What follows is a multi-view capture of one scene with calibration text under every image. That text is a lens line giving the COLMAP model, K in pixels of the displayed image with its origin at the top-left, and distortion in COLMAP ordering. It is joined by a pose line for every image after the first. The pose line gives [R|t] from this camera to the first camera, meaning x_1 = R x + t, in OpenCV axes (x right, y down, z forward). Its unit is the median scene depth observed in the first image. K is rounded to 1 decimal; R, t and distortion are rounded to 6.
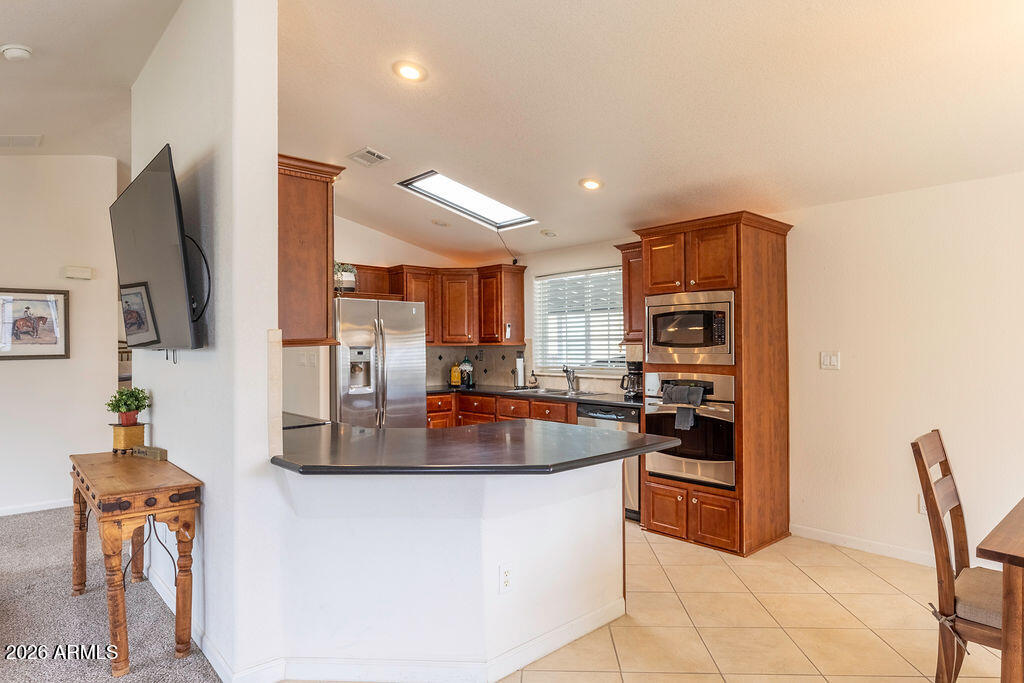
lens RADIAL K [[593.1, 0, 519.5], [0, 593.1, 345.0], [0, 0, 1]] dist [-0.008839, -0.000142]
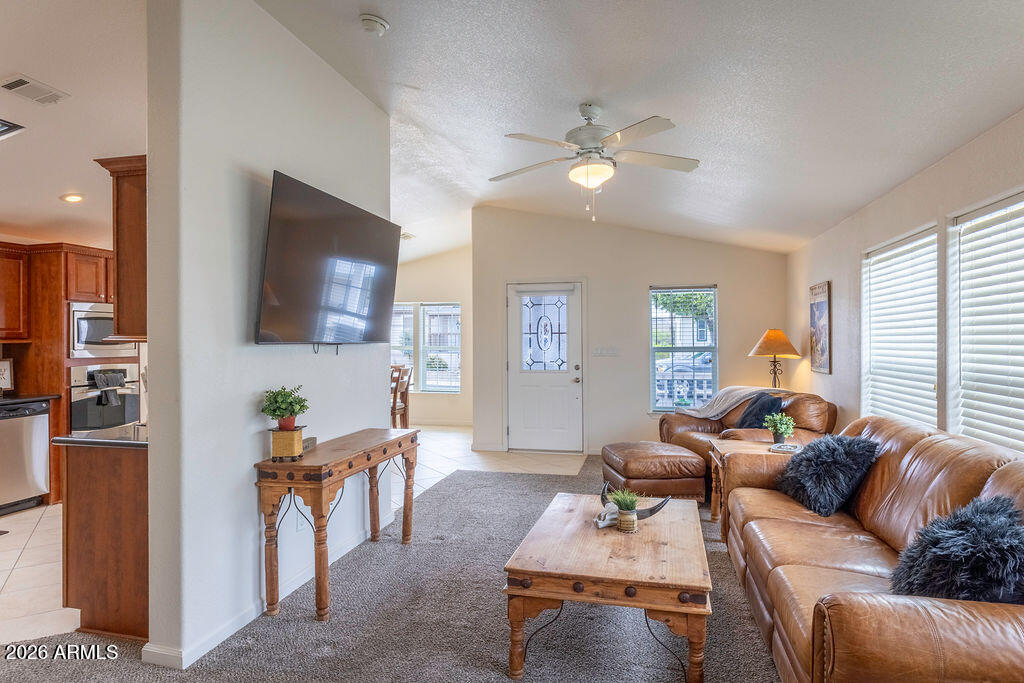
lens RADIAL K [[593.1, 0, 526.8], [0, 593.1, 338.1], [0, 0, 1]] dist [-0.008839, -0.000142]
pose [[-0.564451, 0.009865, 0.825408, -1.324983], [0.006186, 0.999951, -0.007720, 0.005029], [-0.825444, 0.000749, -0.564484, 0.960311]]
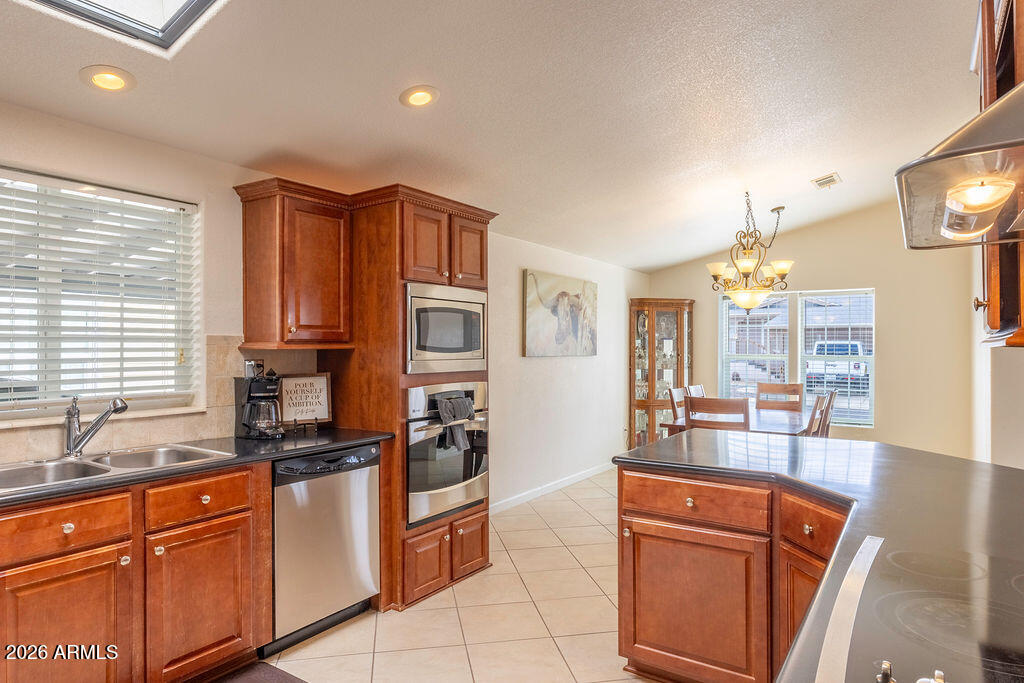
lens RADIAL K [[593.1, 0, 519.8], [0, 593.1, 343.7], [0, 0, 1]] dist [-0.008839, -0.000142]
pose [[-0.216241, 0.011471, 0.976273, -0.545614], [0.002581, 0.999934, -0.011177, 0.001632], [-0.976337, 0.000102, -0.216257, 1.074547]]
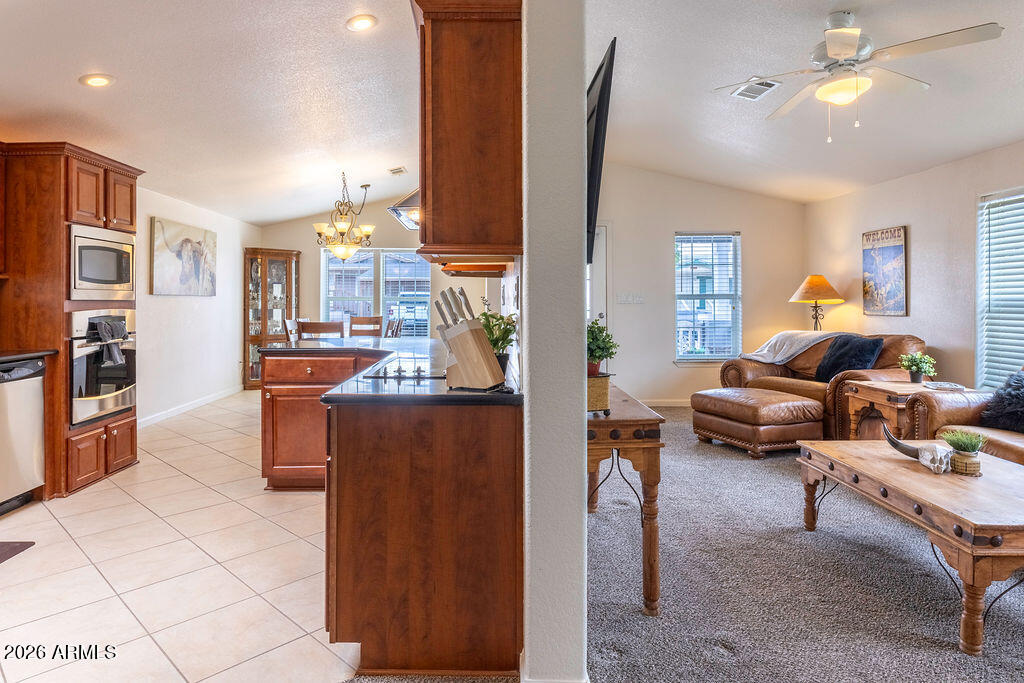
lens RADIAL K [[593.1, 0, 490.2], [0, 593.1, 296.4], [0, 0, 1]] dist [-0.008839, -0.000142]
pose [[-0.736007, 0.012003, 0.676868, -0.862924], [0.006828, 0.999924, -0.010306, 0.039746], [-0.676940, -0.002964, -0.736032, 1.282721]]
